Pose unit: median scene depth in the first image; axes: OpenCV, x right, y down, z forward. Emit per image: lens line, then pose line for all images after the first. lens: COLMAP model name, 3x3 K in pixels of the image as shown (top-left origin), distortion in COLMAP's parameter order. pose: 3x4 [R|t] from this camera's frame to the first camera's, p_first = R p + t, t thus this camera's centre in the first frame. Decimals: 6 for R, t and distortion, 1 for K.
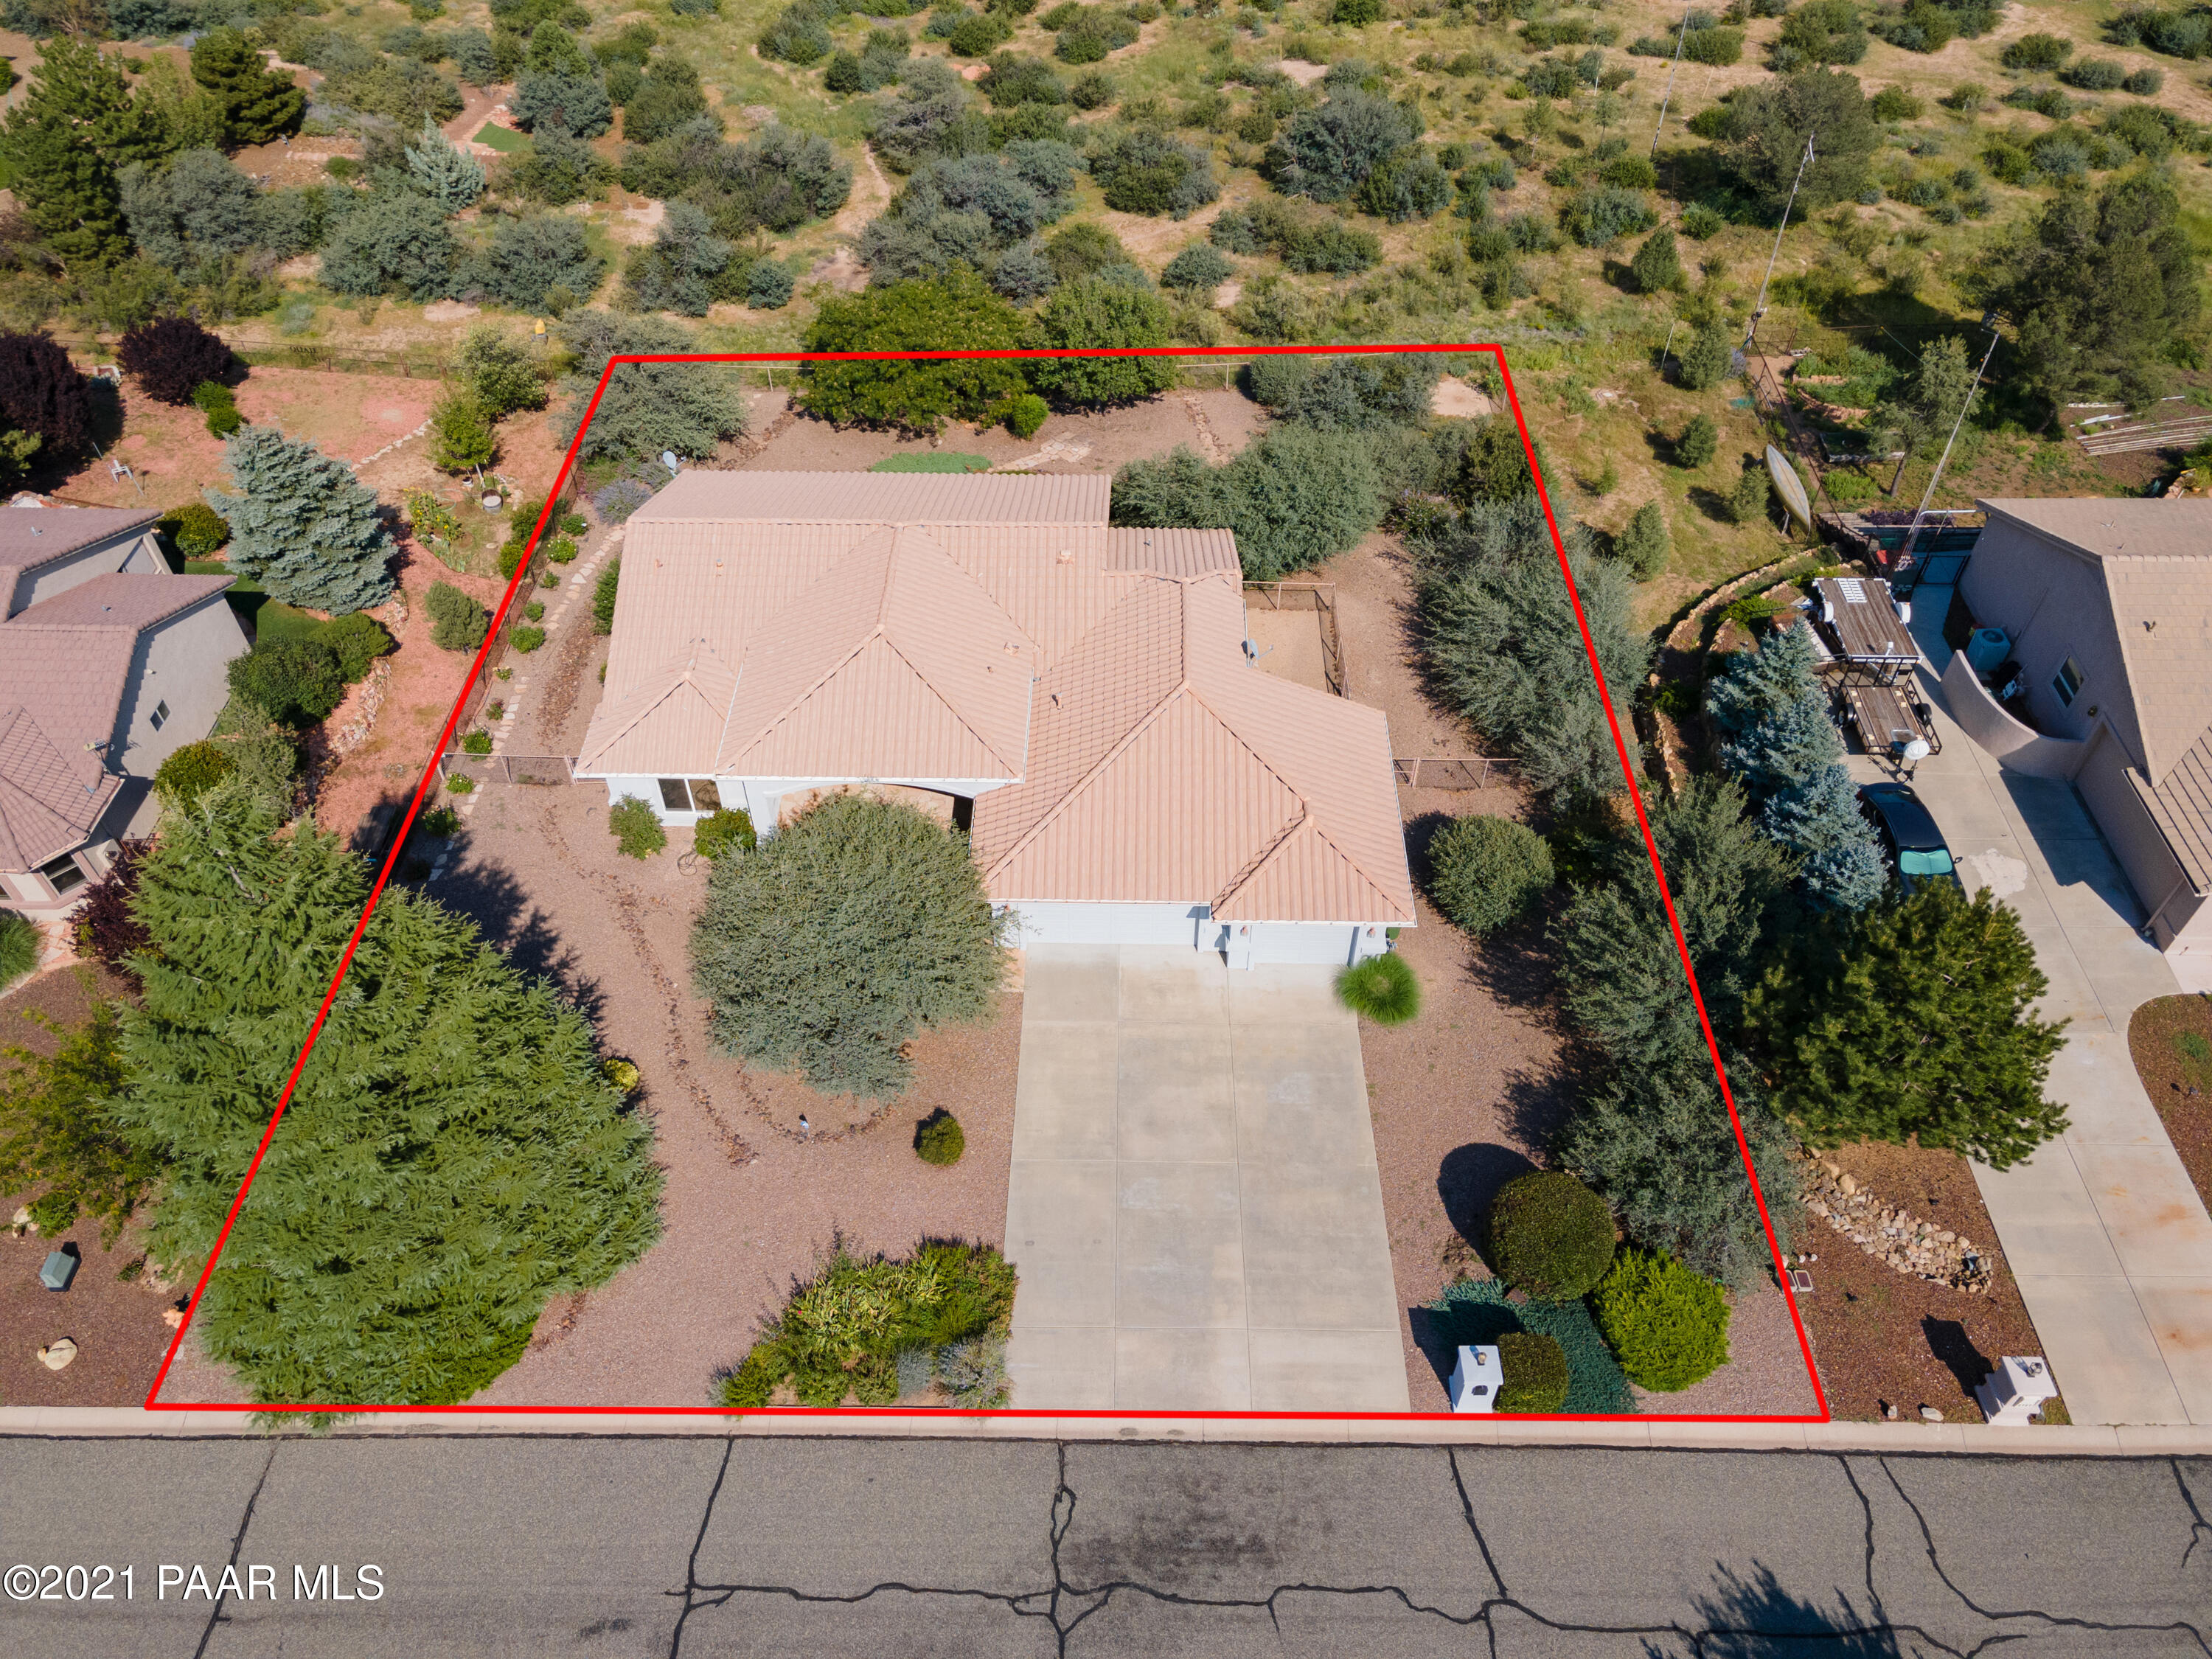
lens RADIAL K [[1616.2, 0, 1108.9], [0, 1616.2, 813.7], [0, 0, 1]] dist [0.024732, 0.034087]
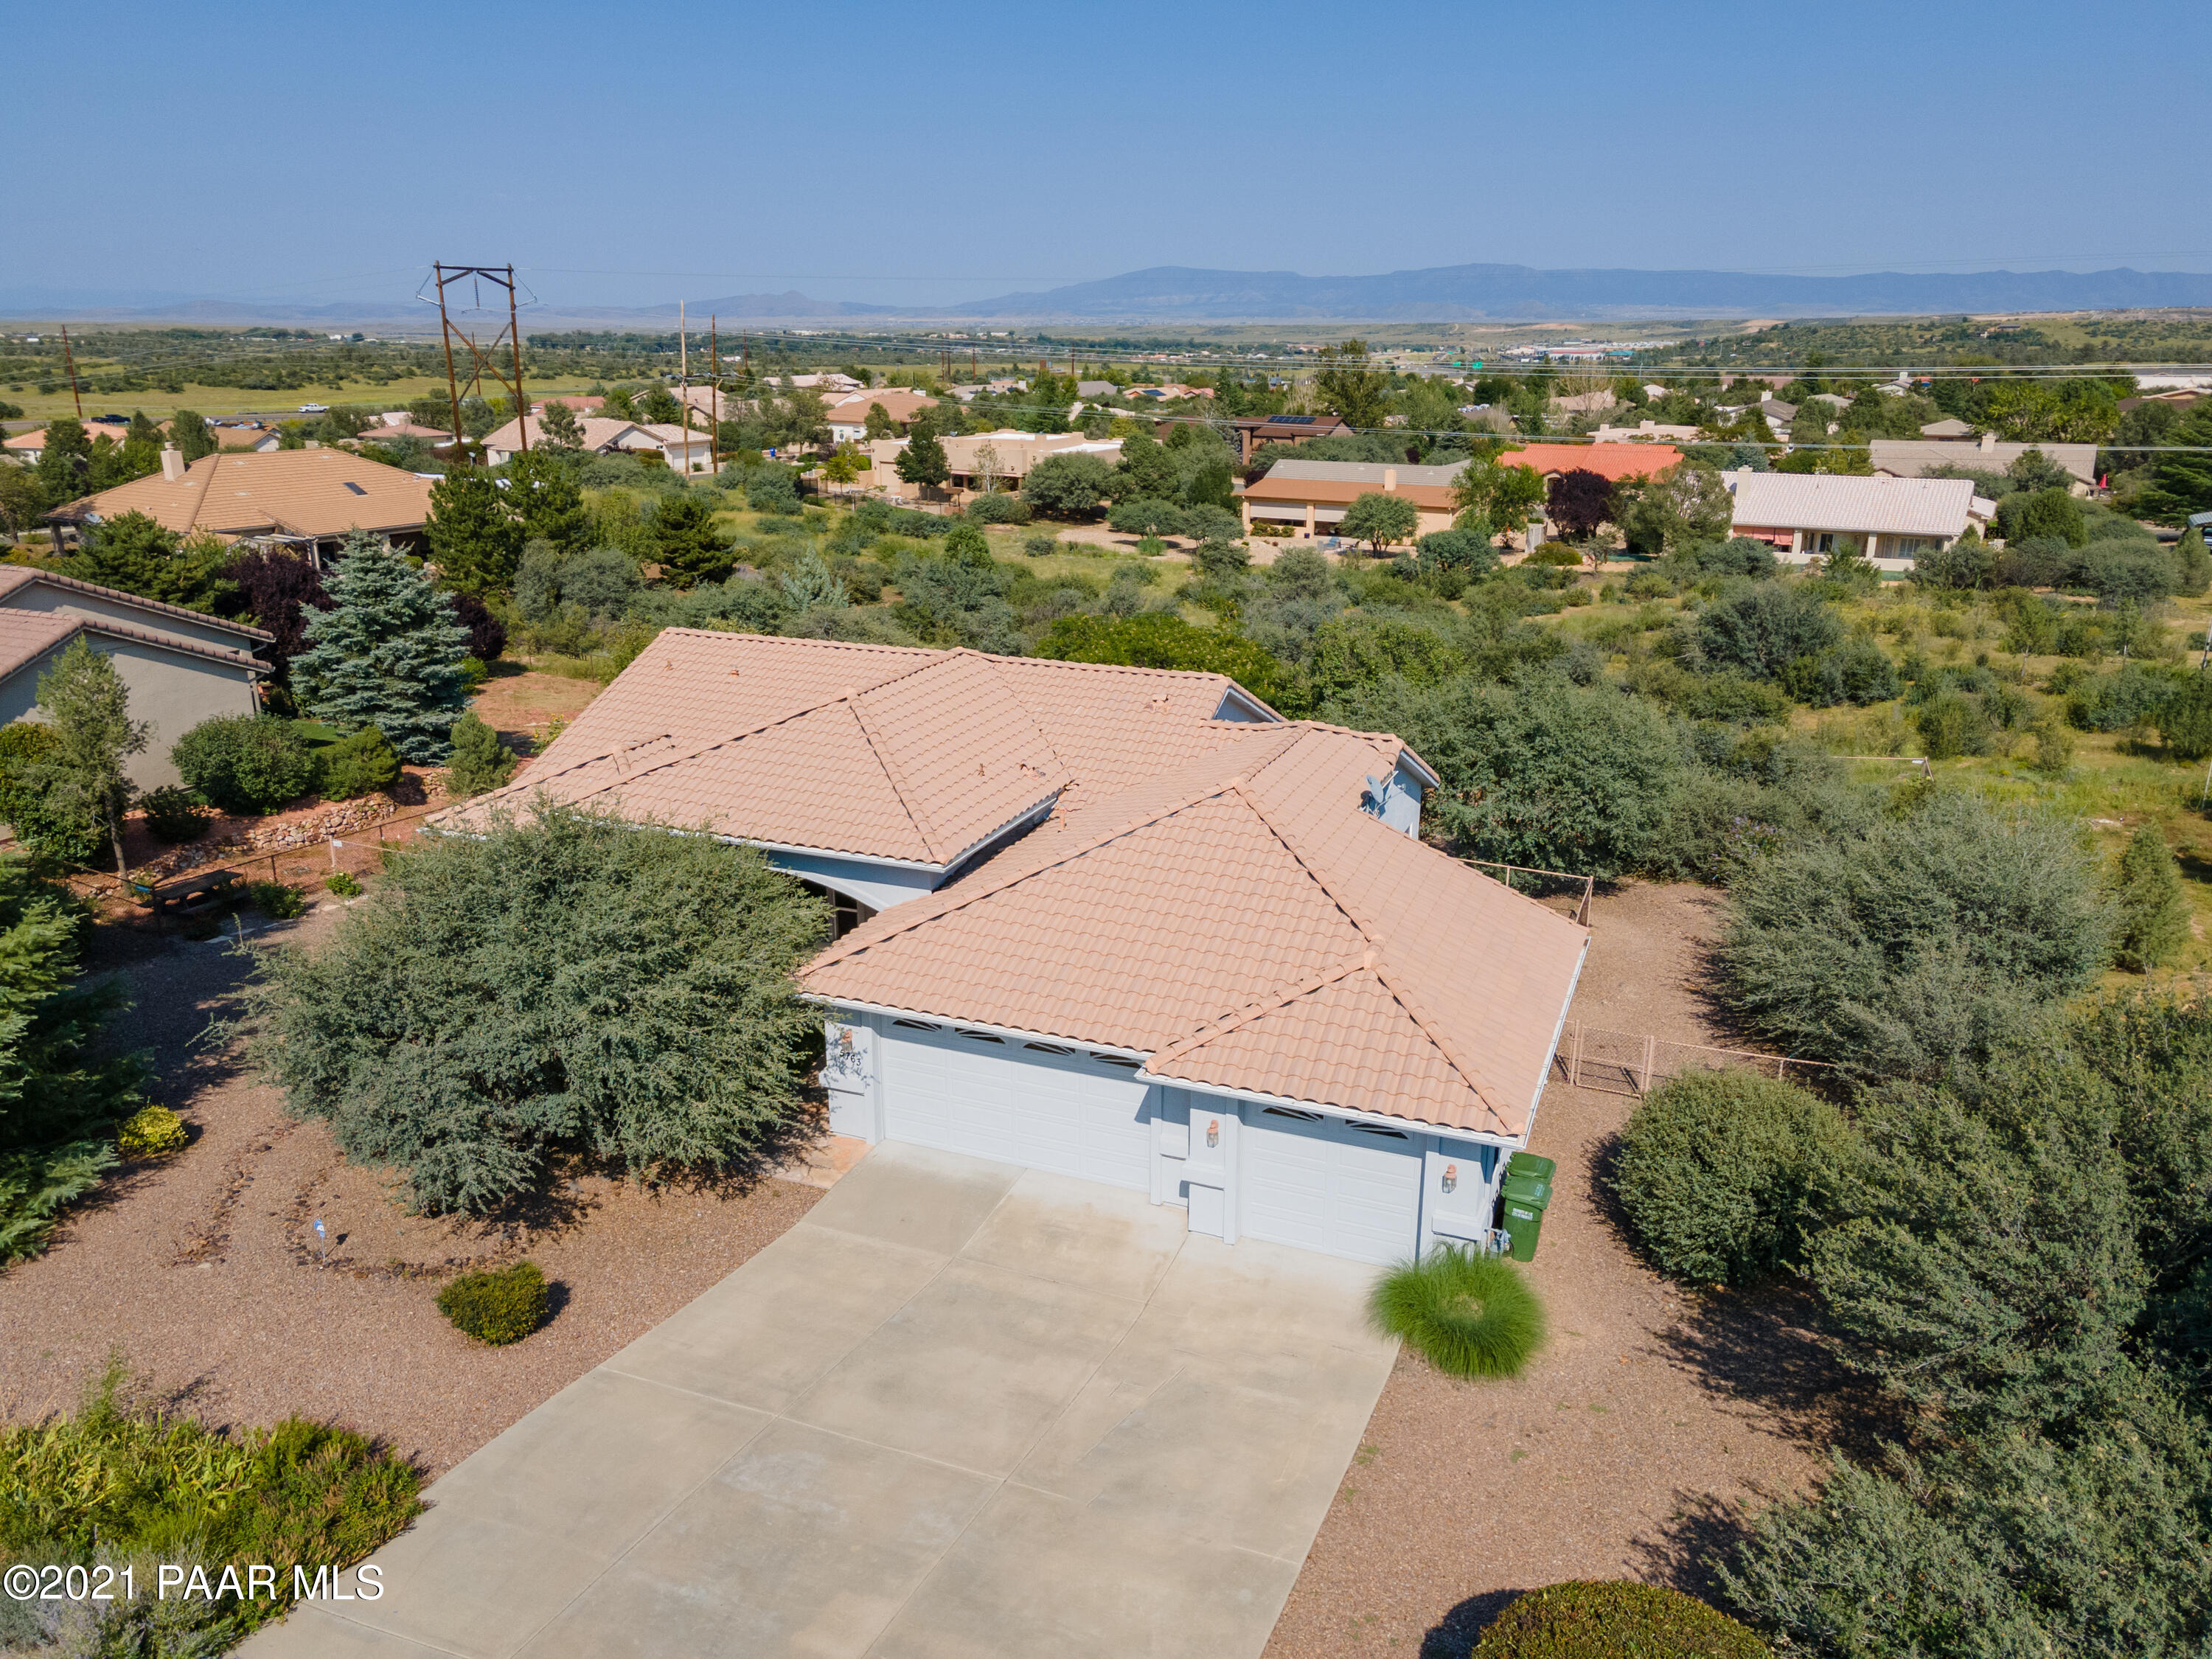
lens RADIAL K [[1616.2, 0, 1108.9], [0, 1616.2, 813.7], [0, 0, 1]] dist [0.024732, 0.034087]
pose [[0.935056, 0.104734, -0.338676, 0.245626], [-0.258905, 0.854354, -0.450608, 0.257585], [0.242155, 0.509029, 0.825985, 0.537539]]
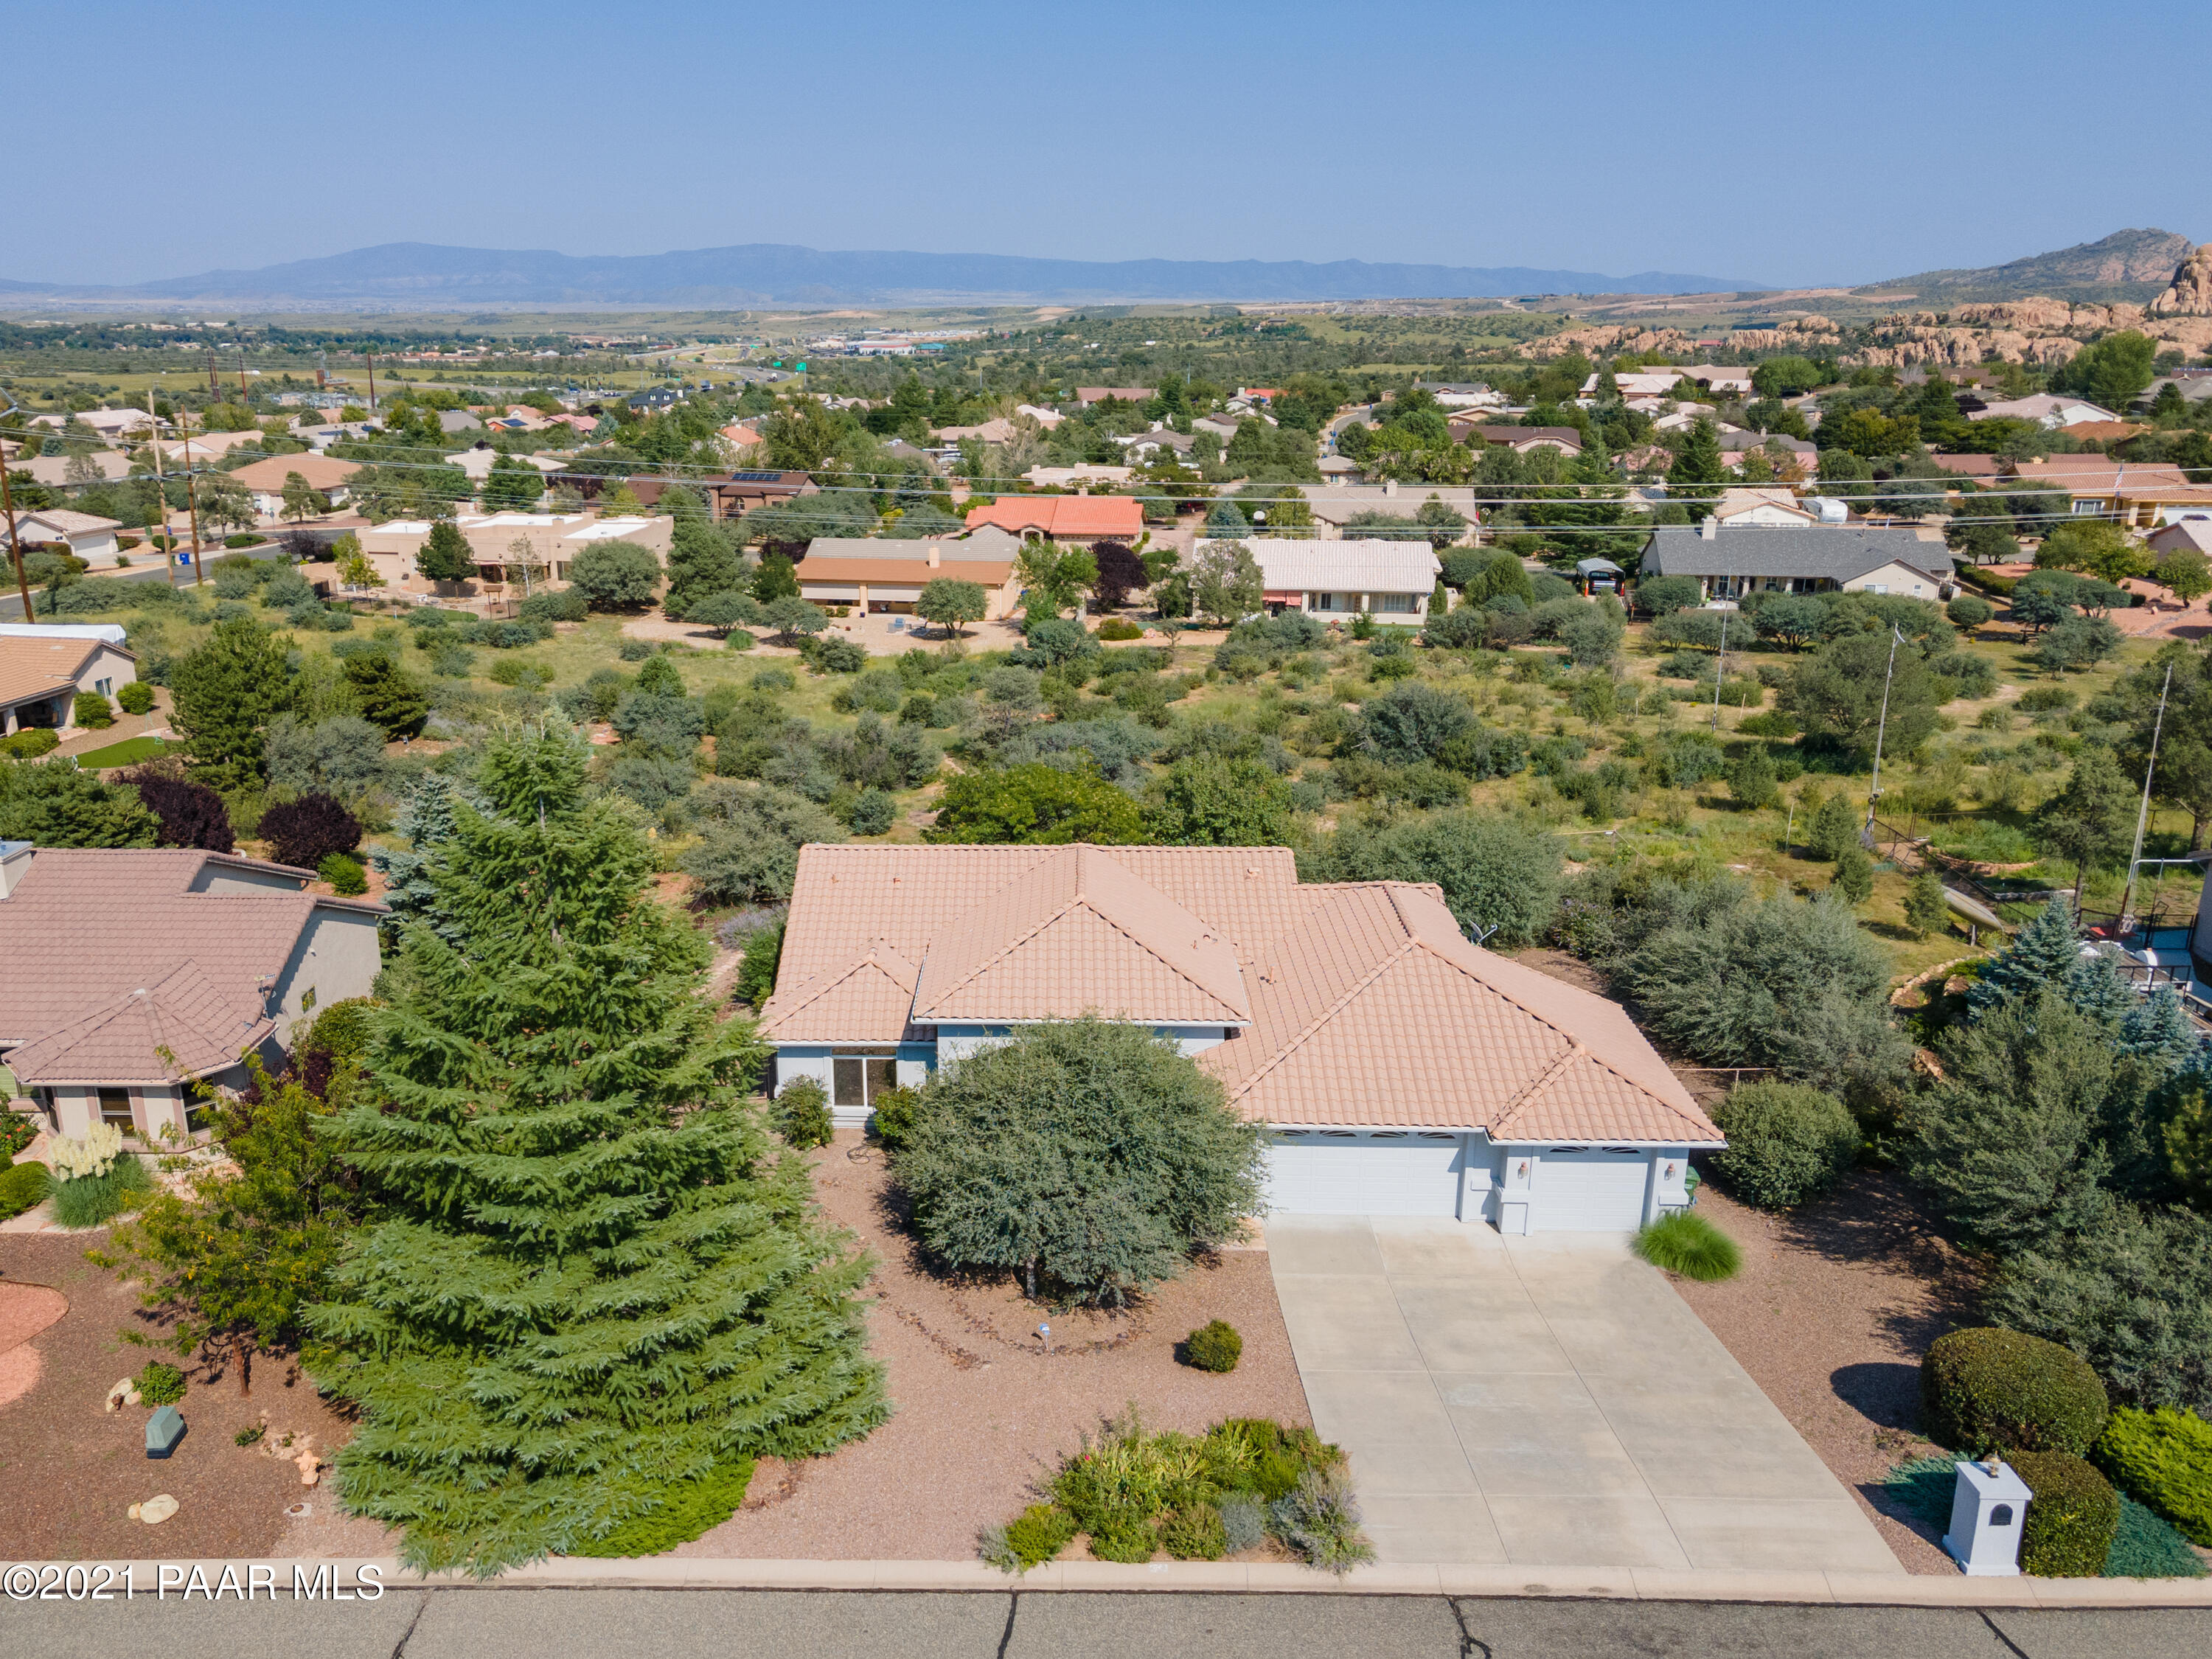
lens RADIAL K [[1746.0, 0, 1018.4], [0, 1746.0, 910.9], [0, 0, 1]] dist [0.014991, 0.038296]
pose [[0.999960, 0.000739, -0.008901, -0.196939], [-0.004762, 0.887208, -0.461345, 0.422630], [0.007556, 0.461369, 0.887176, 0.107845]]
